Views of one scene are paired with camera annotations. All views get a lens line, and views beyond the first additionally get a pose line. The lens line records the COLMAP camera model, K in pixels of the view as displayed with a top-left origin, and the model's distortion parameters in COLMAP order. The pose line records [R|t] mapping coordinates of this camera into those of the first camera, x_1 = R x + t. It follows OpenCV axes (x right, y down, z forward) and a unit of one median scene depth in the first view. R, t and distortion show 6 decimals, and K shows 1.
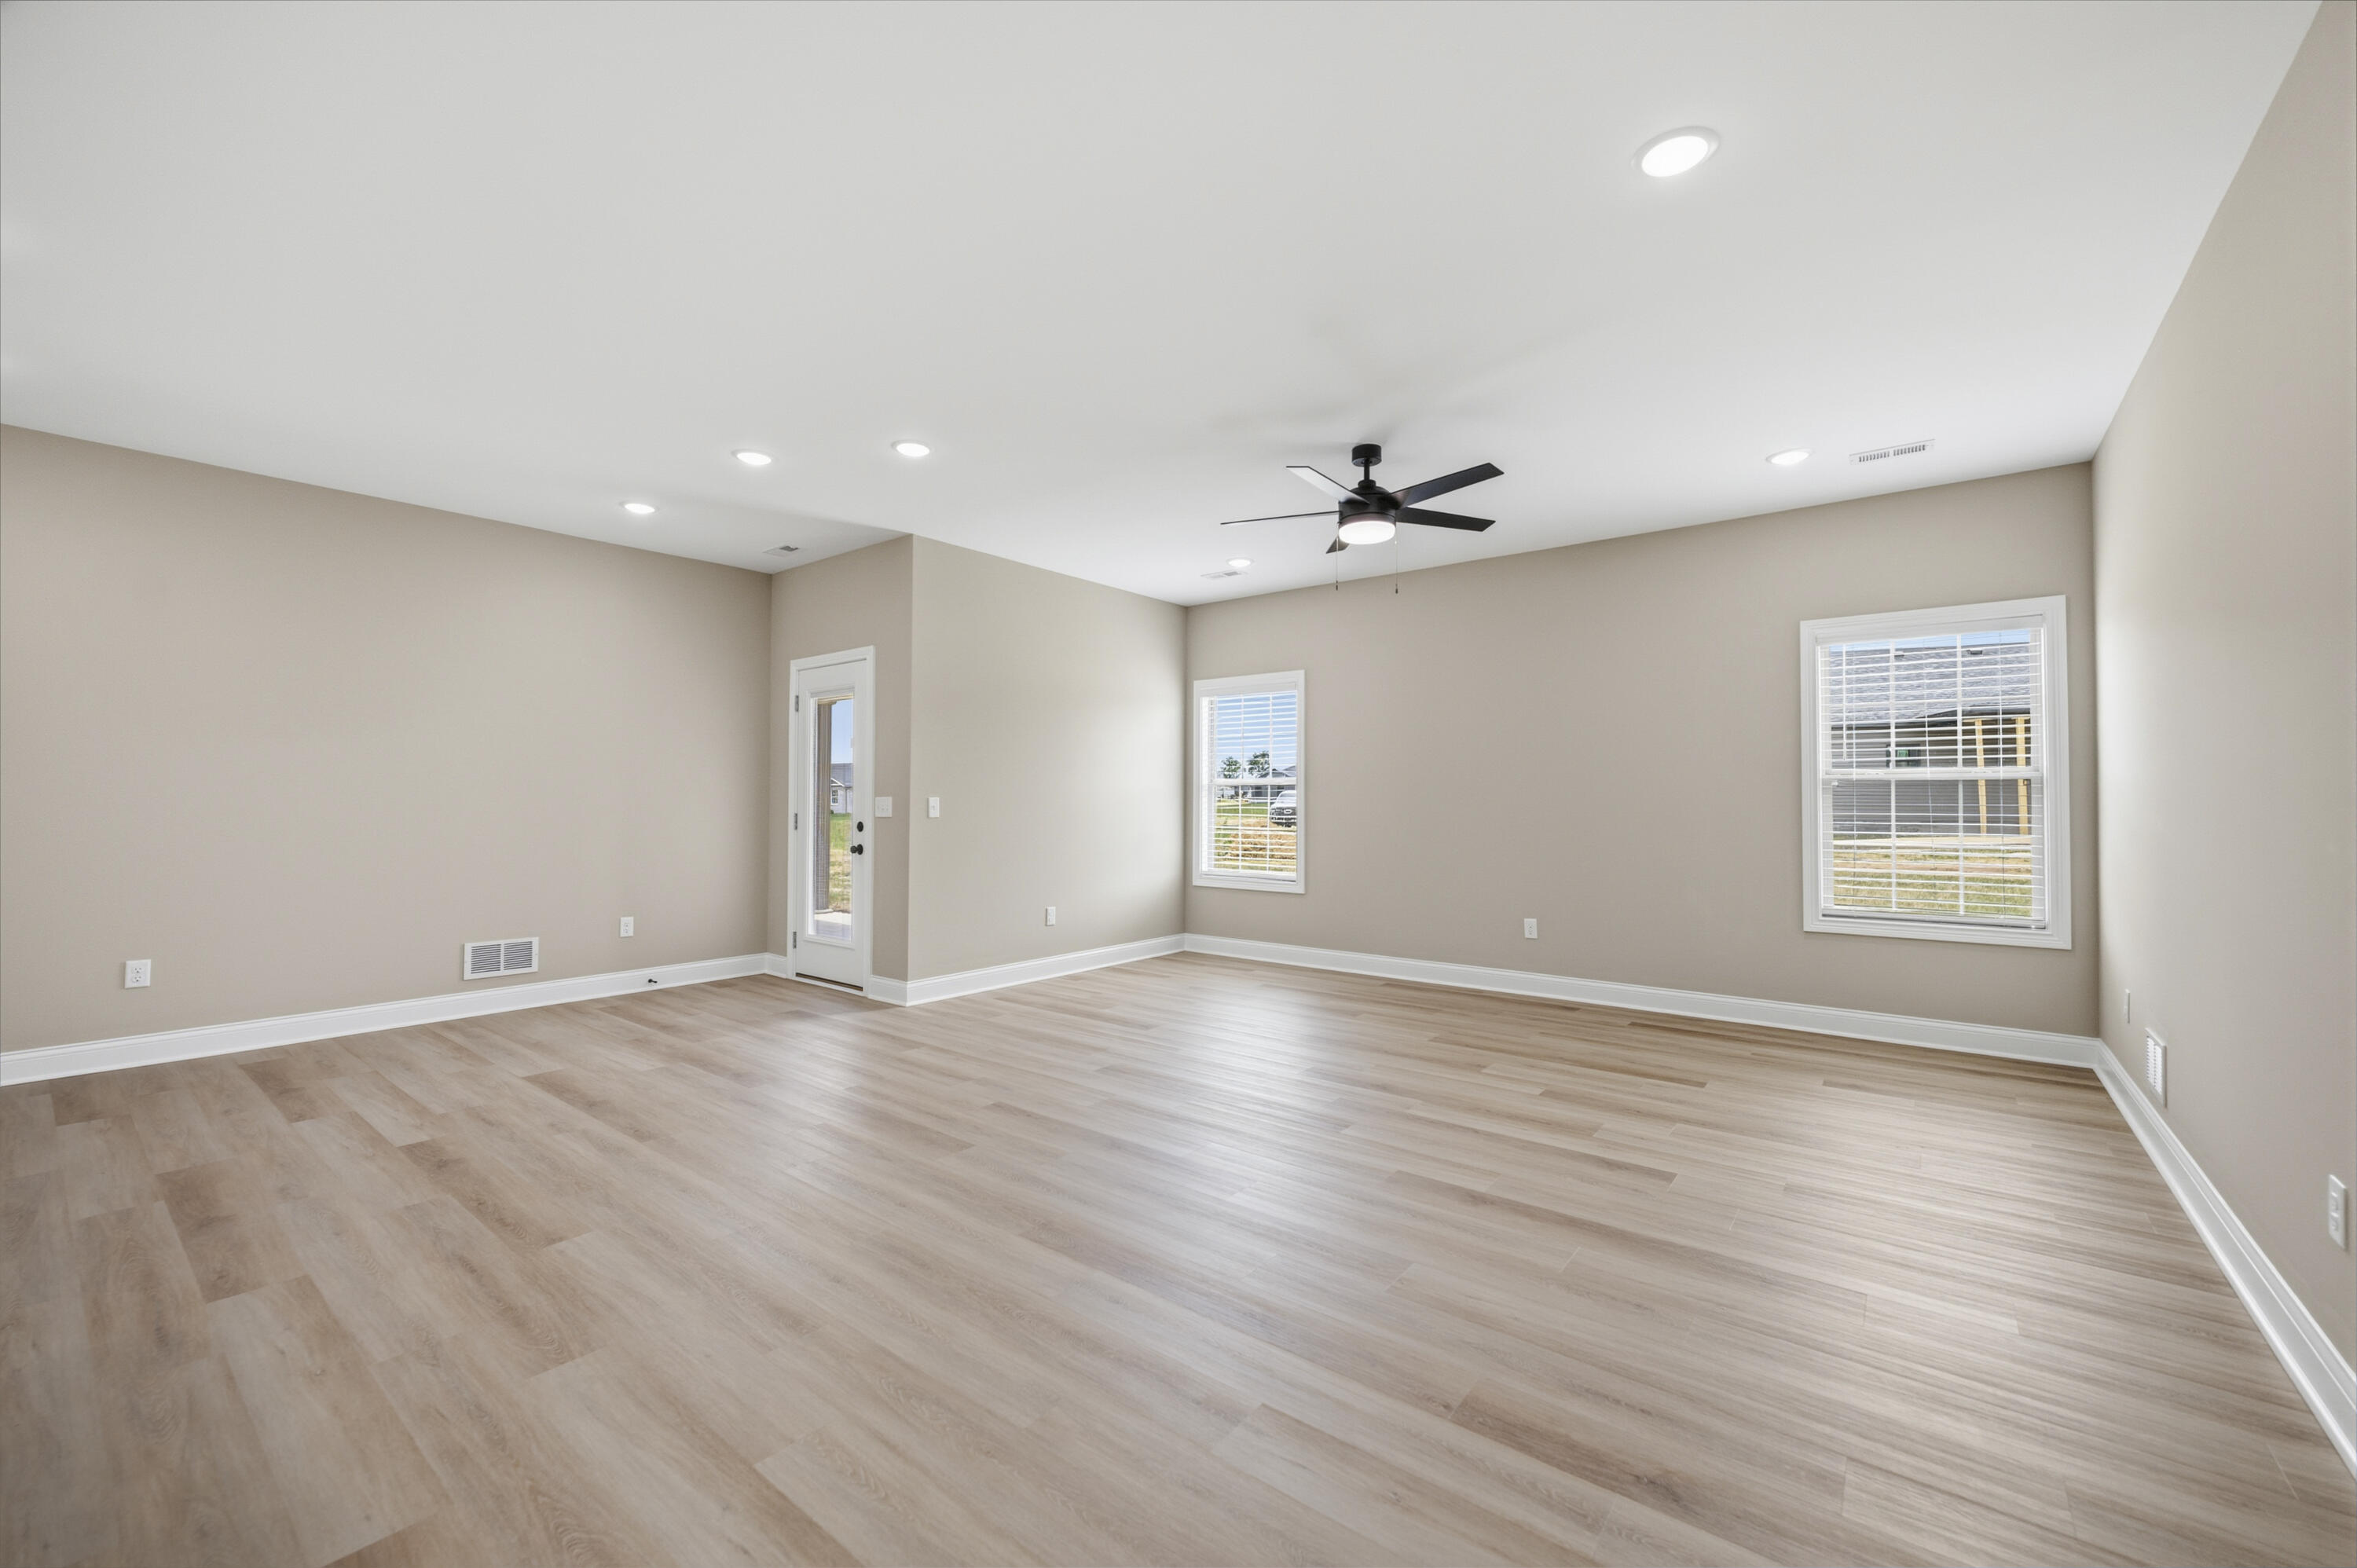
lens RADIAL K [[959.5, 0, 1187.7], [0, 959.5, 786.7], [0, 0, 1]] dist [0.000179, -0.000274]
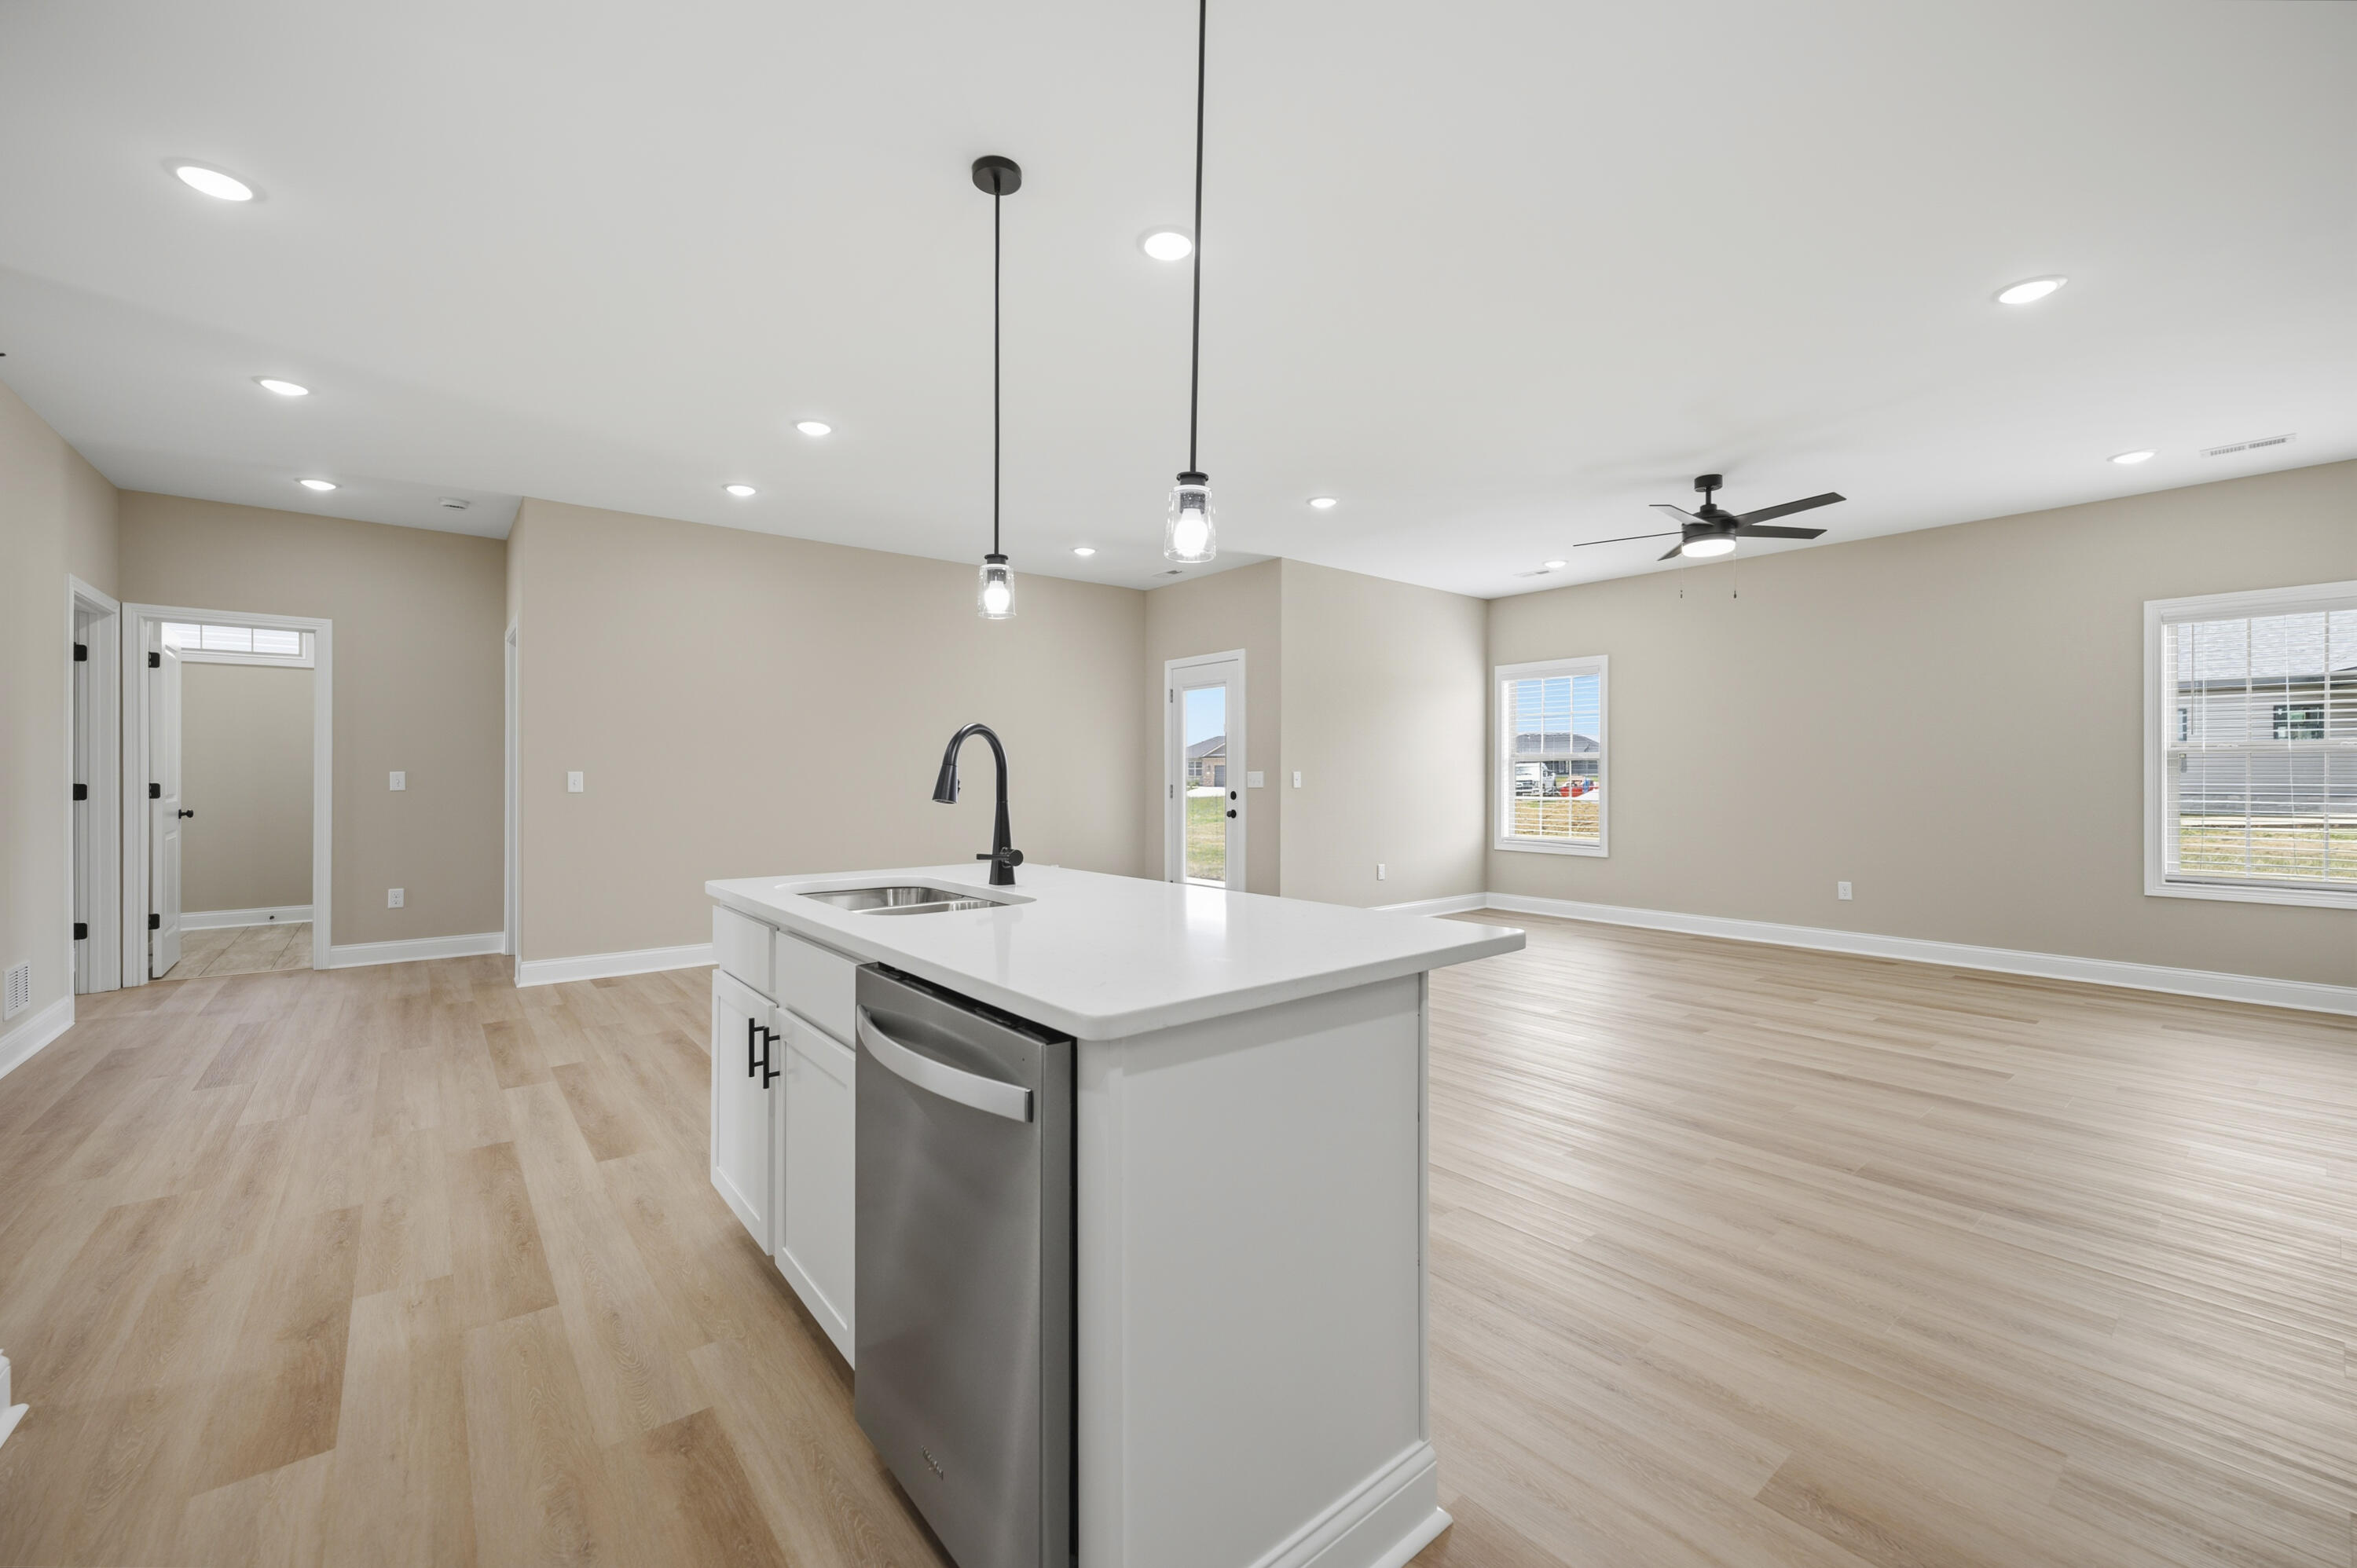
lens RADIAL K [[959.5, 0, 1181.3], [0, 959.5, 779.1], [0, 0, 1]] dist [0.000179, -0.000274]
pose [[0.975150, -0.001145, -0.221541, -0.137238], [0.005322, 0.999819, 0.018260, -0.002312], [0.221480, -0.018985, 0.974980, -0.228390]]
